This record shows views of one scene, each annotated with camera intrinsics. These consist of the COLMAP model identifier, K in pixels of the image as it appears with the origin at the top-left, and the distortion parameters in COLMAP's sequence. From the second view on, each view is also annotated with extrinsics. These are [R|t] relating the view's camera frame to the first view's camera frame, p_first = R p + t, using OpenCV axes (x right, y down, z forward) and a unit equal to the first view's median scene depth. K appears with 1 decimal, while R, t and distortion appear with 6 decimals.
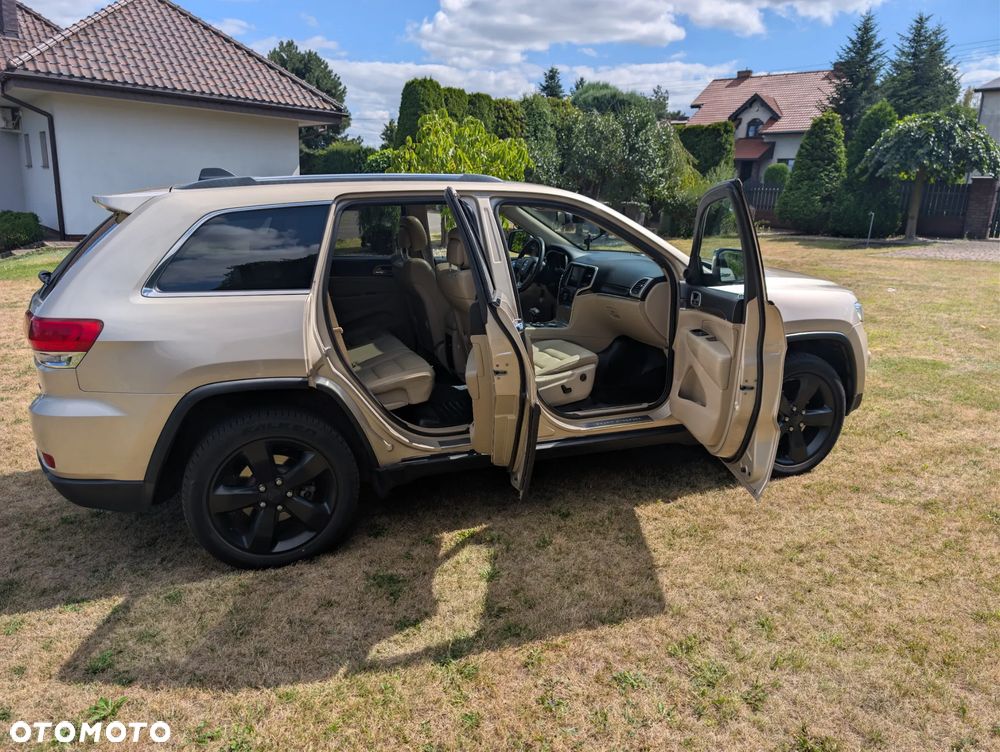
lens RADIAL K [[725.8, 0, 496.9], [0, 725.8, 375.9], [0, 0, 1]] dist [0.022453, -0.017683]
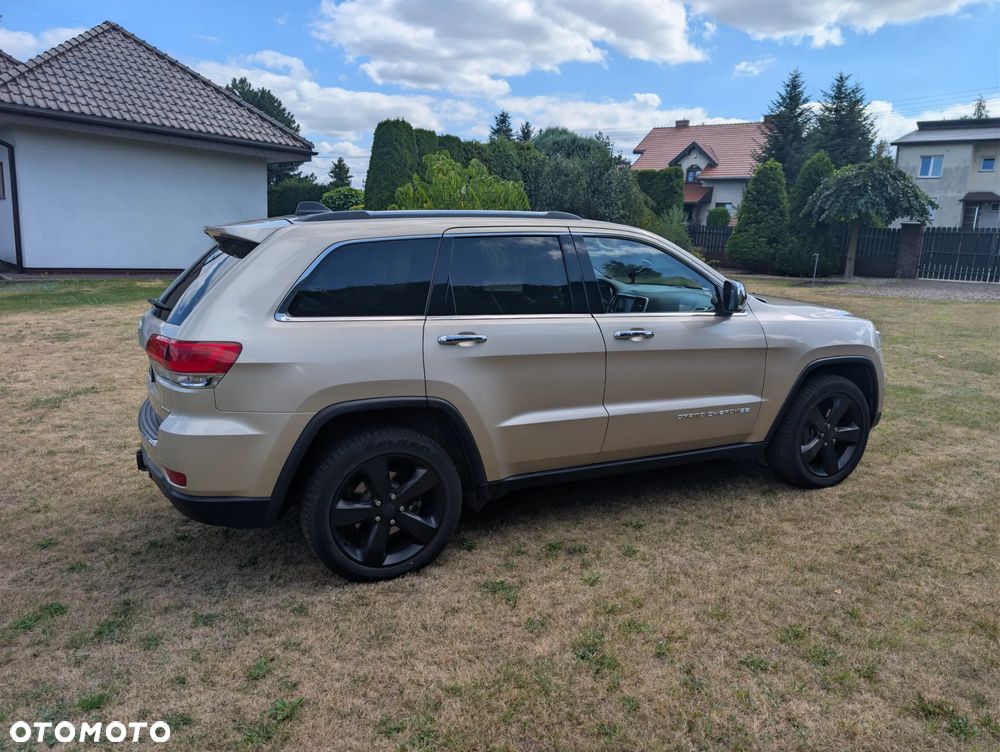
lens RADIAL K [[725.8, 0, 502.7], [0, 725.8, 376.6], [0, 0, 1]] dist [0.022453, -0.017683]
pose [[0.995417, -0.005770, 0.095453, -0.123520], [0.010544, 0.998714, -0.049585, 0.013149], [-0.095044, 0.050365, 0.994198, -0.035922]]
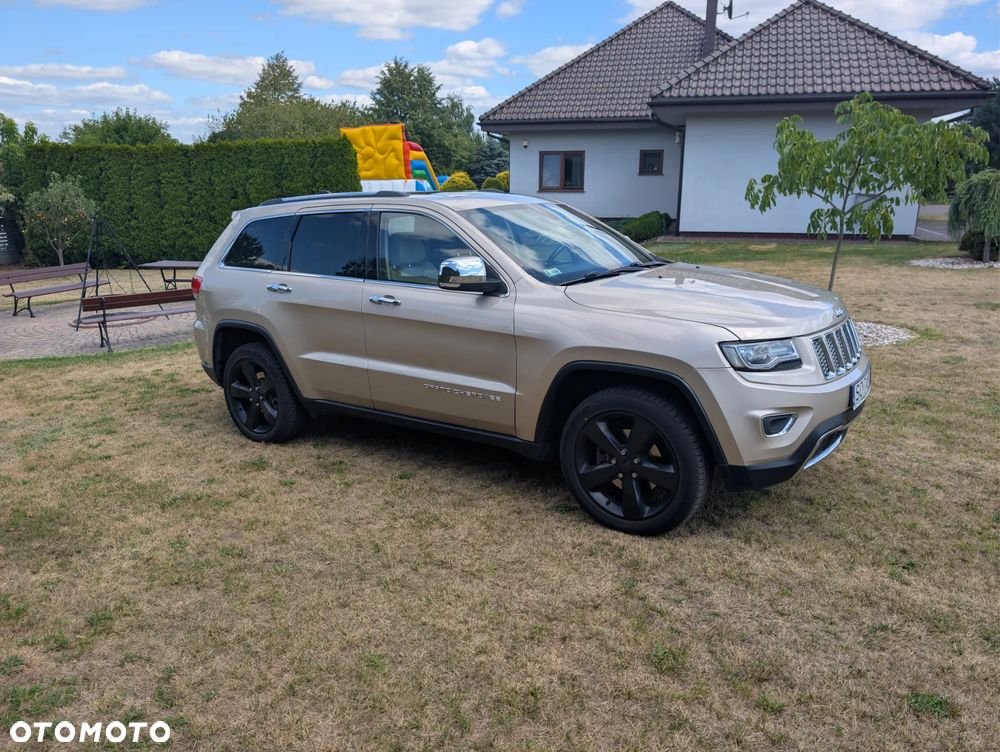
lens RADIAL K [[725.8, 0, 497.1], [0, 725.8, 371.8], [0, 0, 1]] dist [0.022453, -0.017683]
pose [[0.560529, 0.173096, -0.809842, 0.654241], [-0.173644, 0.980739, 0.089437, -0.063654], [0.809725, 0.090492, 0.579790, 0.250296]]
